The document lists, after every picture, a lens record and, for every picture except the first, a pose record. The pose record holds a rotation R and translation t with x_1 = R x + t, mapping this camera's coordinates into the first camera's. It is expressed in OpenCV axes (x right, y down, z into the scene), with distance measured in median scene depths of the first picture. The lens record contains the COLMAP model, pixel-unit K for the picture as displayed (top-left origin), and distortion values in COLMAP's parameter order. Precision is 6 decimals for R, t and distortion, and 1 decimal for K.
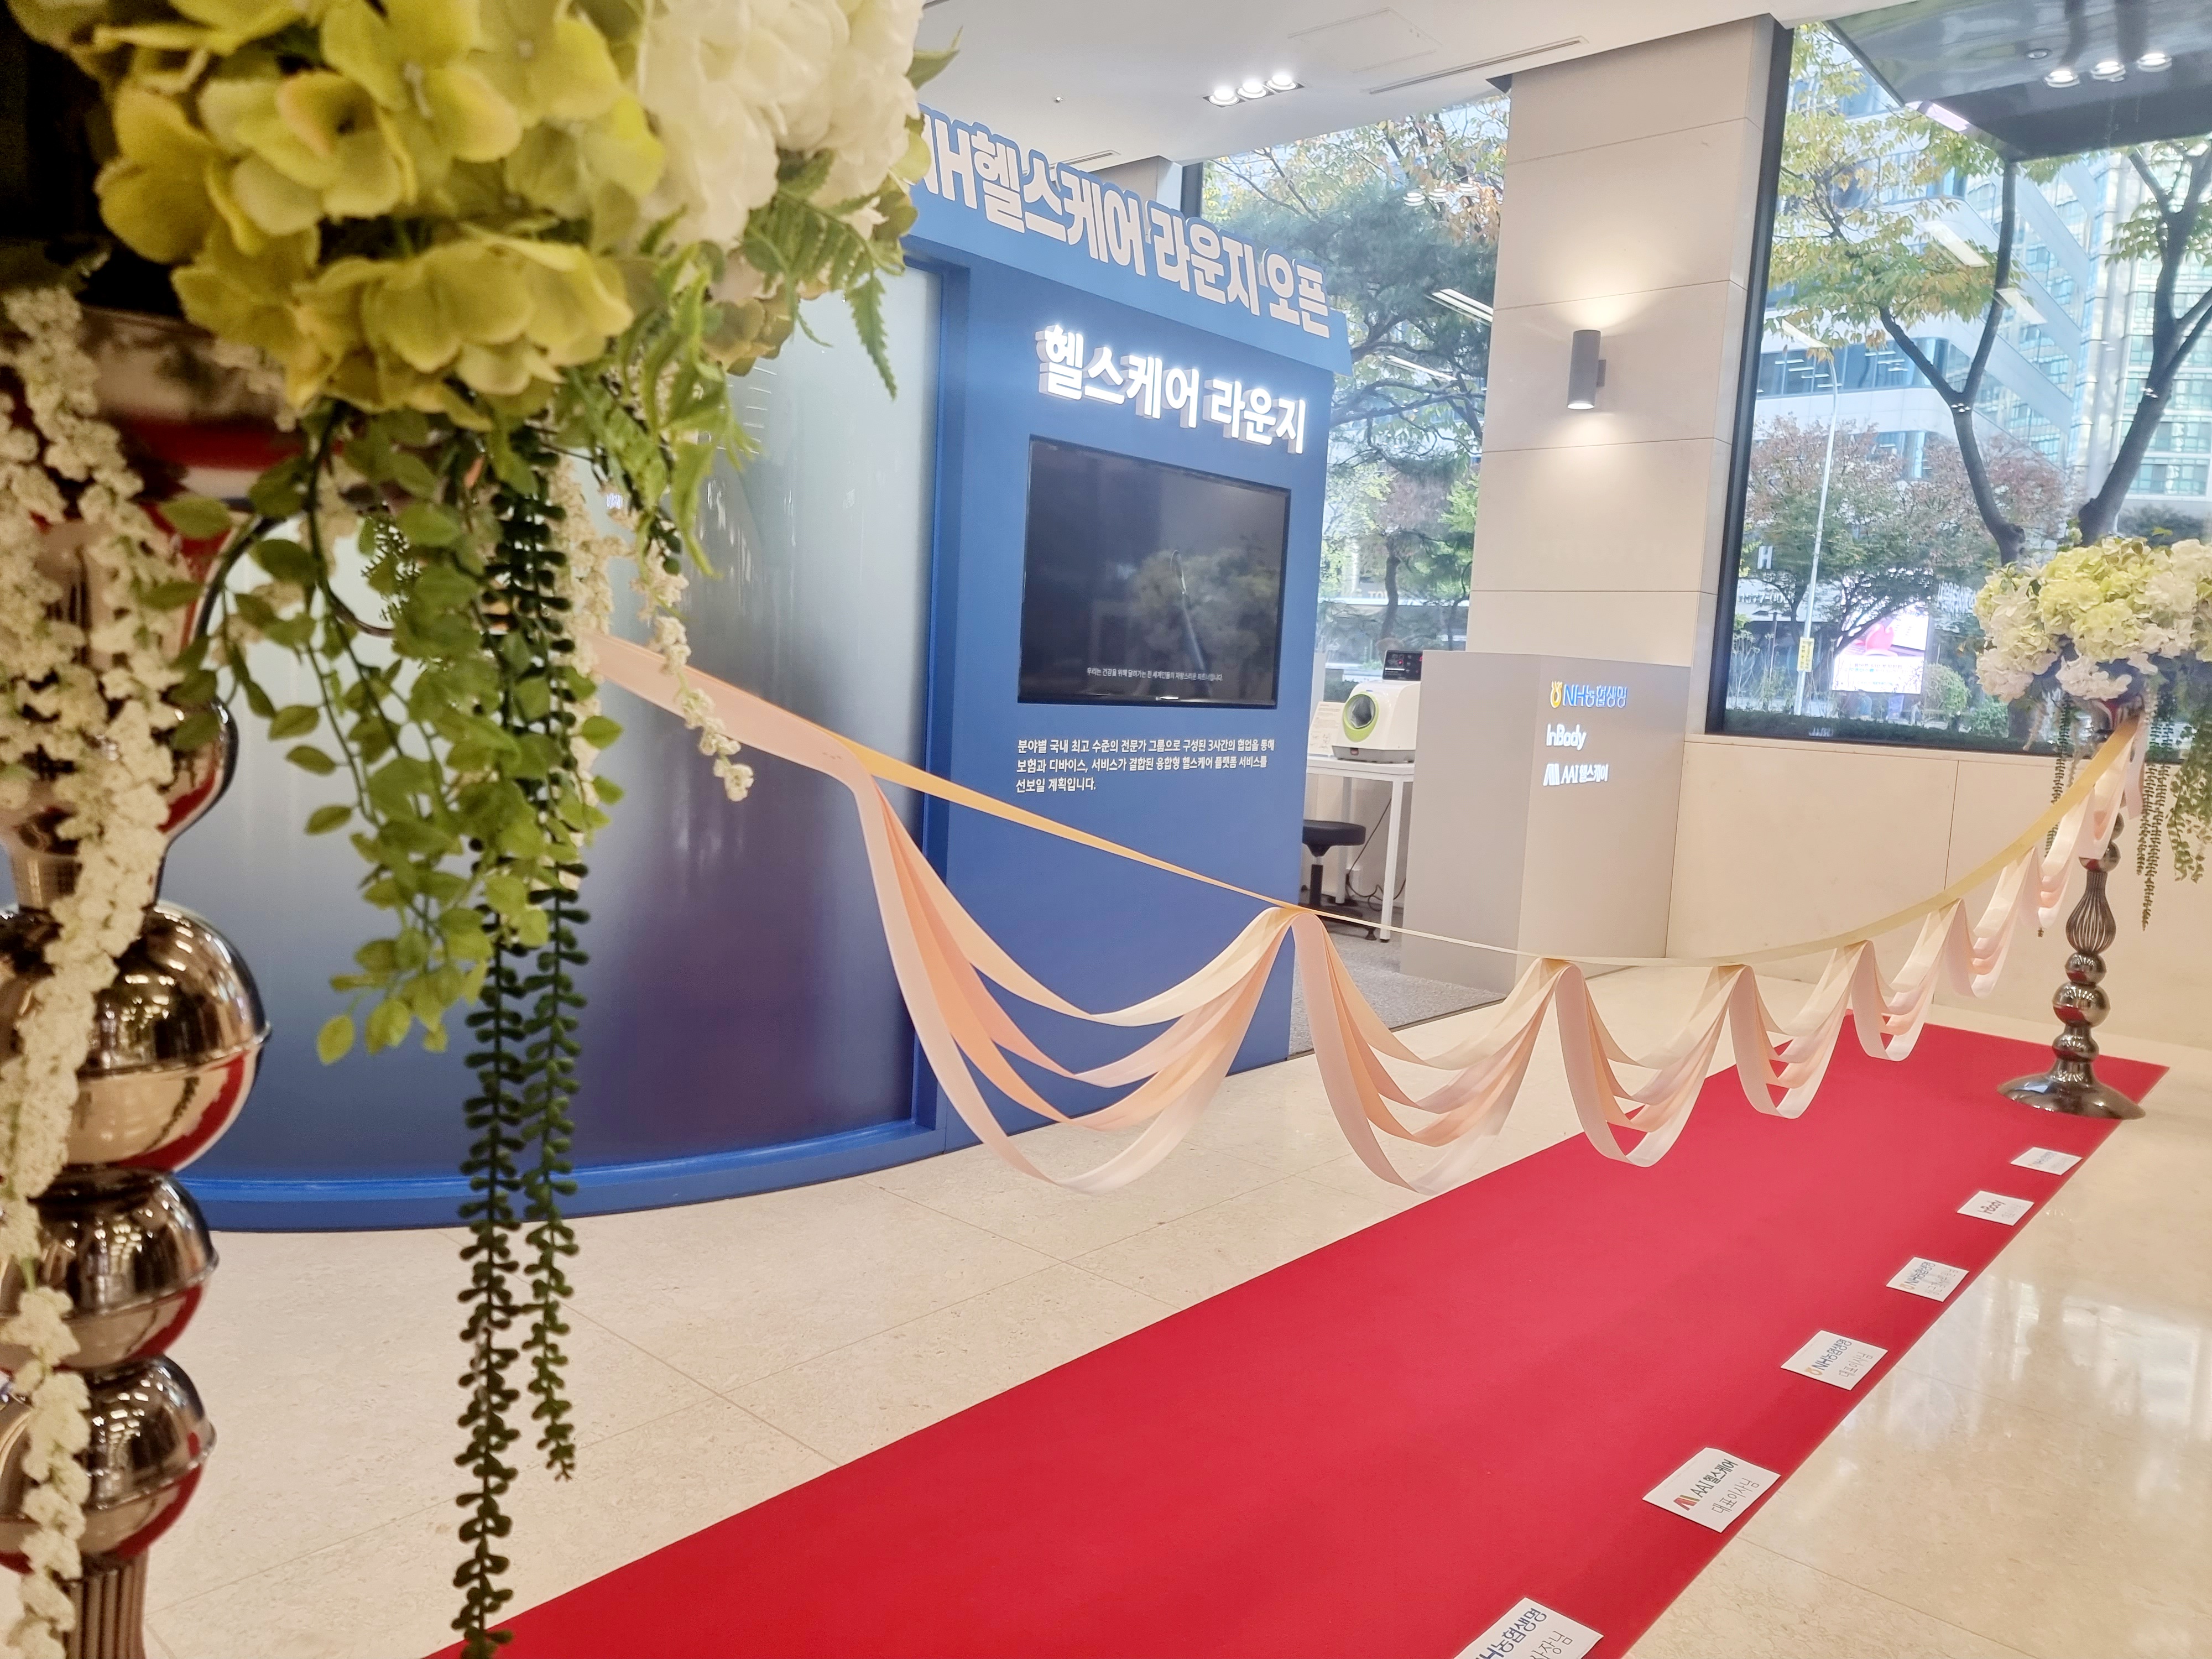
lens RADIAL K [[1568.4, 0, 1122.2], [0, 1568.4, 833.1], [0, 0, 1]] dist [0.059805, -0.061372]
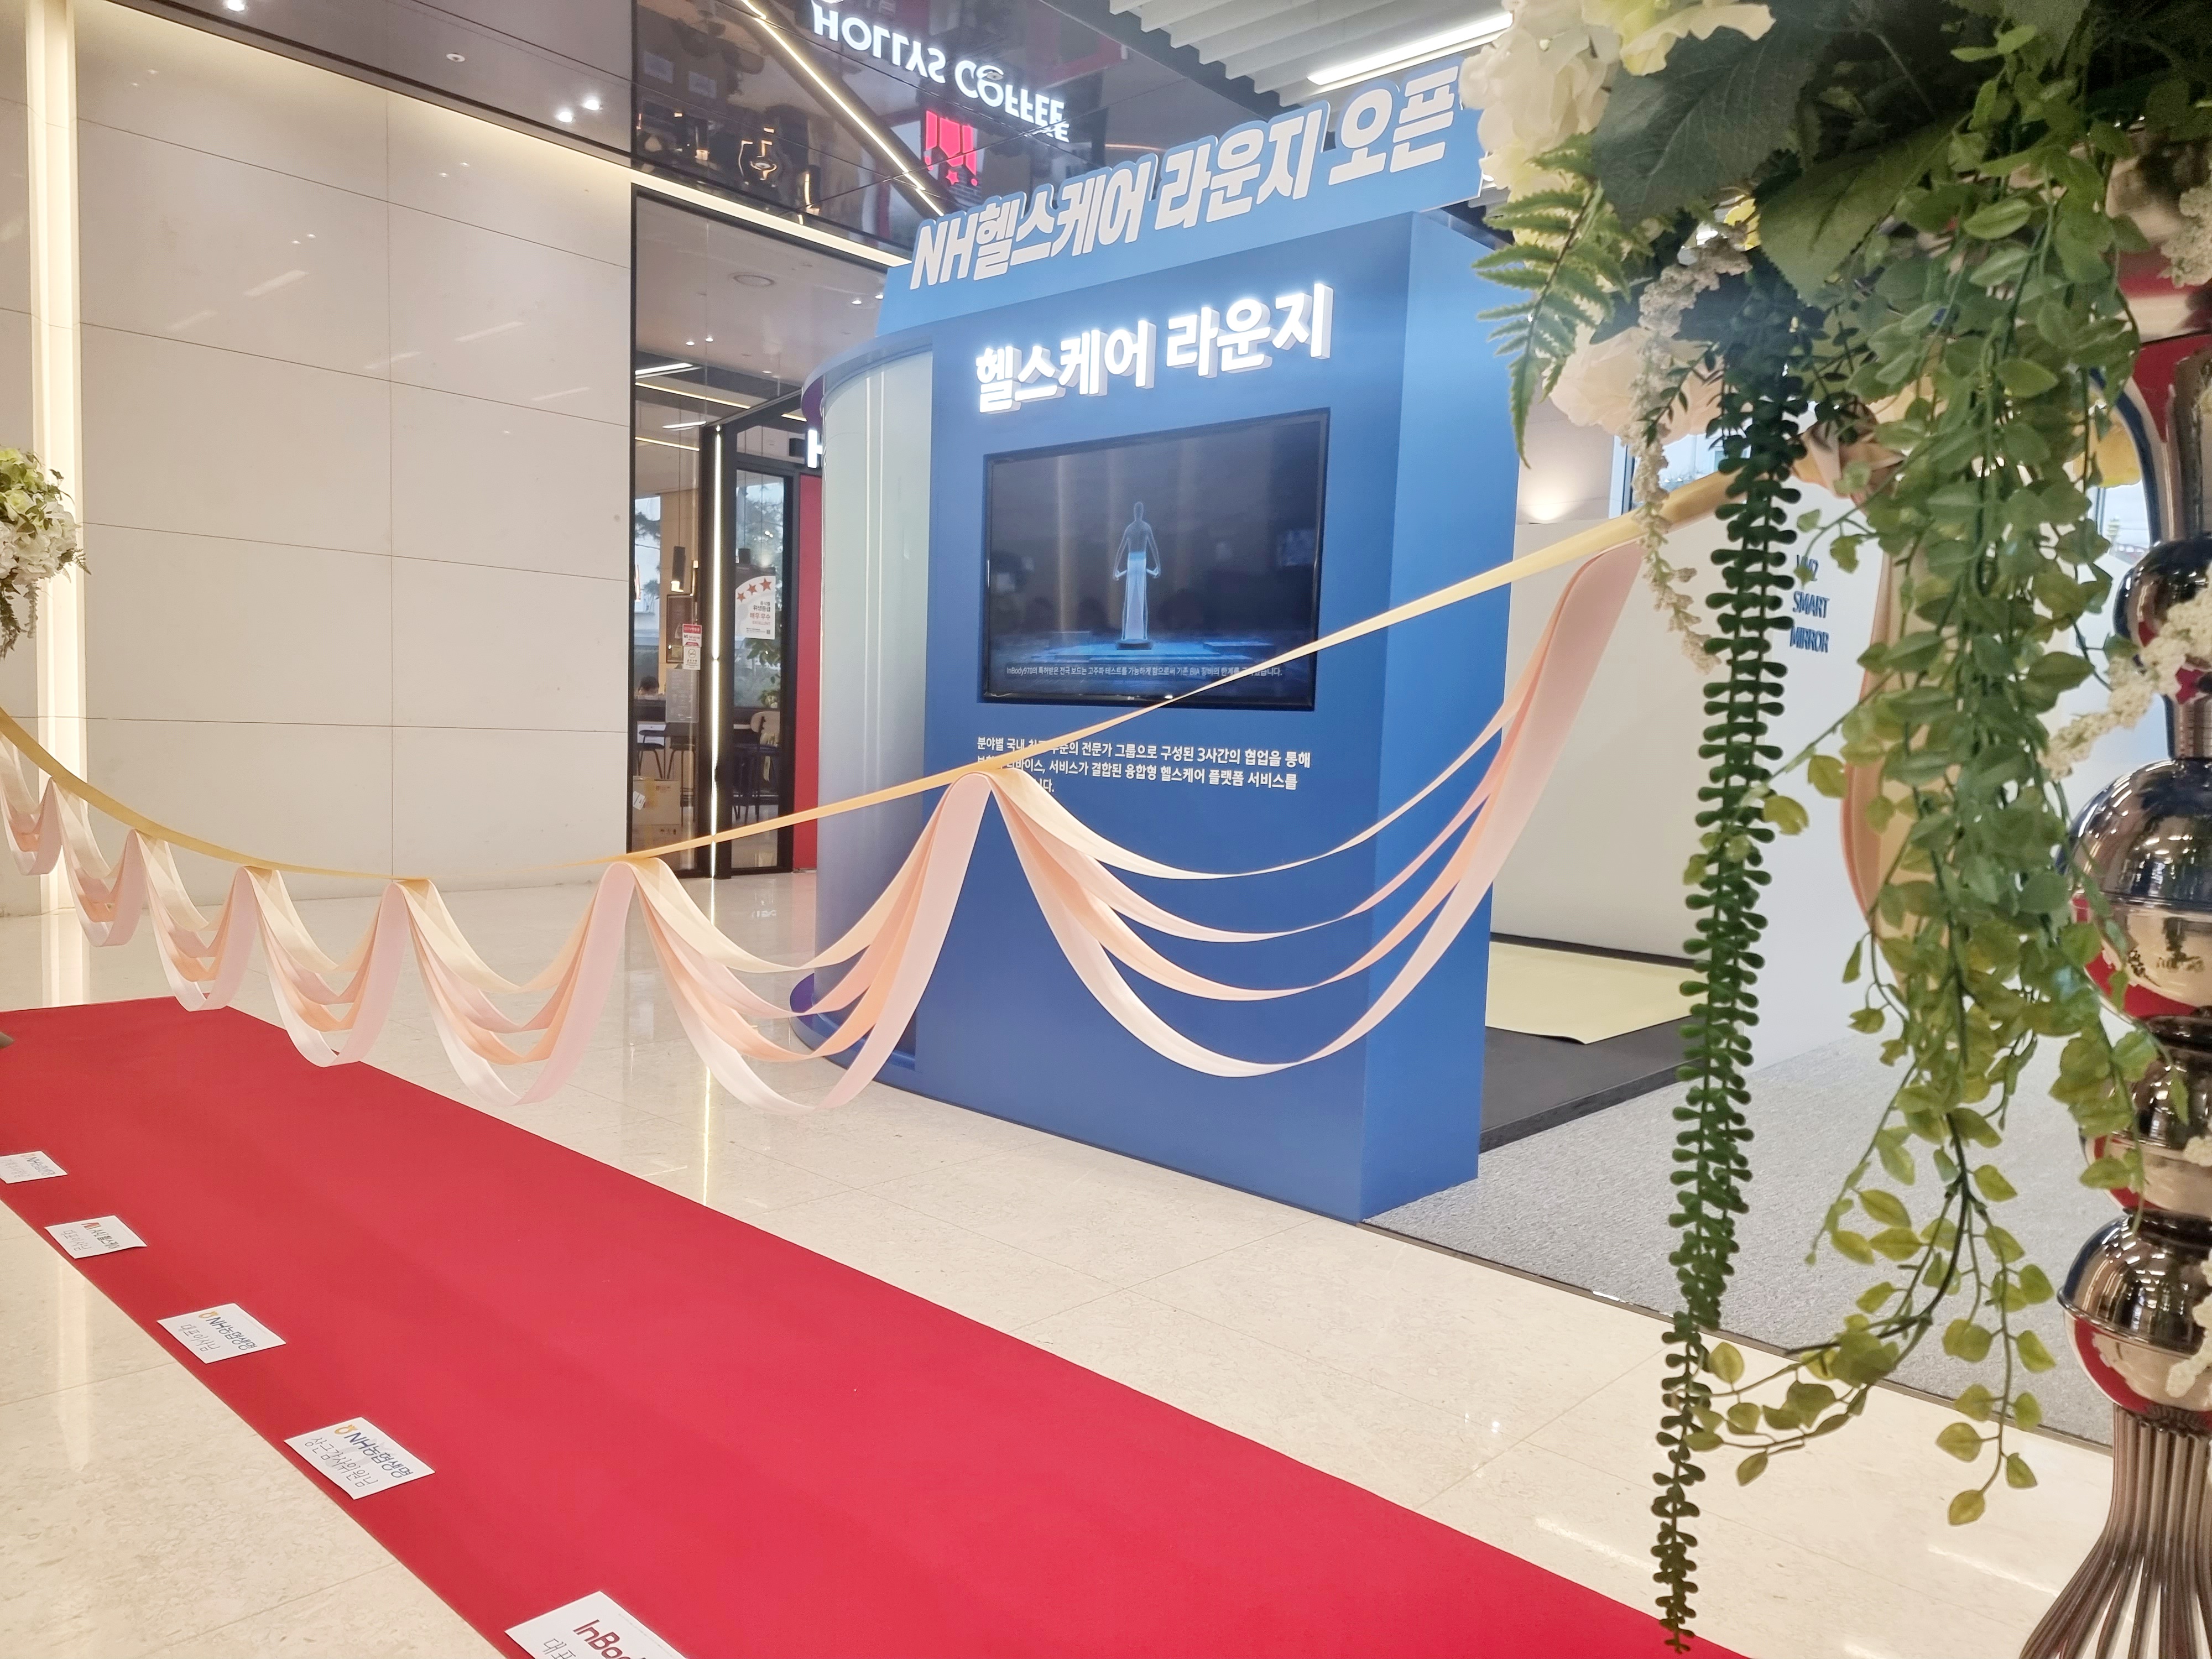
lens RADIAL K [[1568.4, 0, 1098.2], [0, 1568.4, 851.6], [0, 0, 1]] dist [0.059805, -0.061372]
pose [[-0.047602, 0.023039, -0.998601, 0.851762], [-0.147496, 0.988612, 0.029840, -0.022102], [0.987917, 0.148710, -0.043662, 0.966308]]
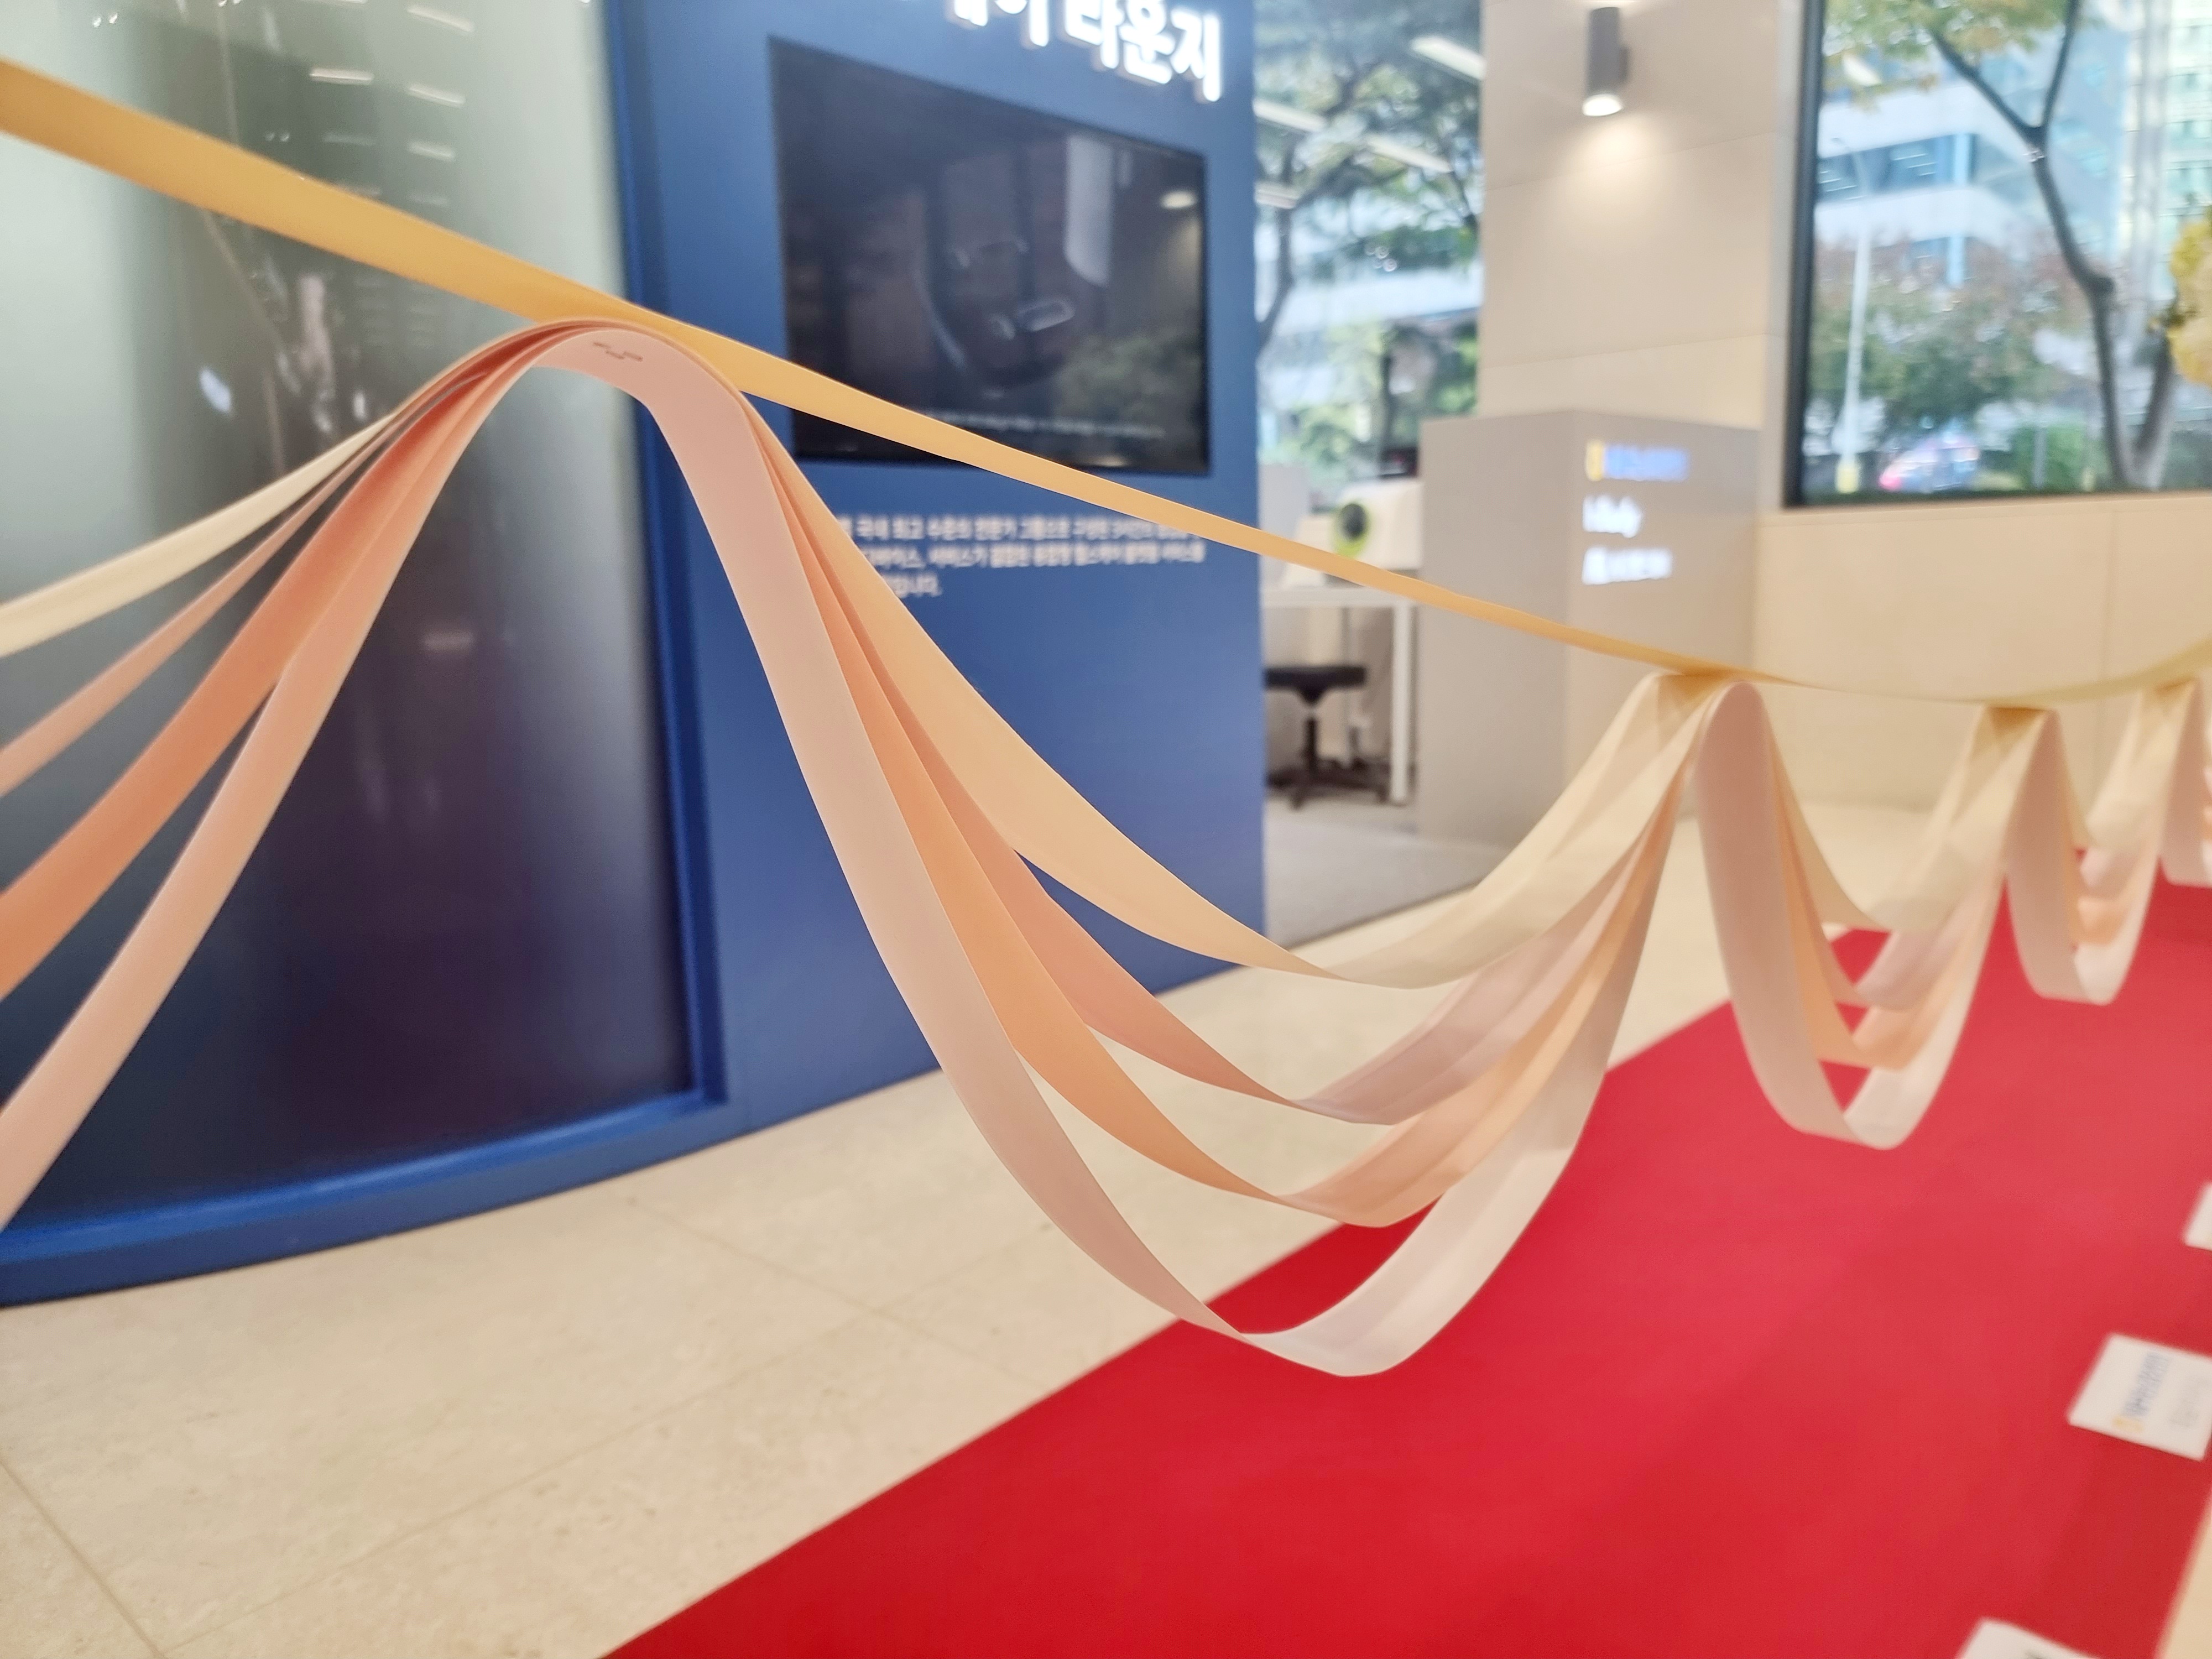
lens RADIAL K [[1568.4, 0, 1119.1], [0, 1568.4, 842.5], [0, 0, 1]] dist [0.059805, -0.061372]
pose [[0.996649, -0.077459, -0.026274, 0.063985], [0.079032, 0.994729, 0.065325, 0.038008], [0.021075, -0.067182, 0.997518, 0.274157]]
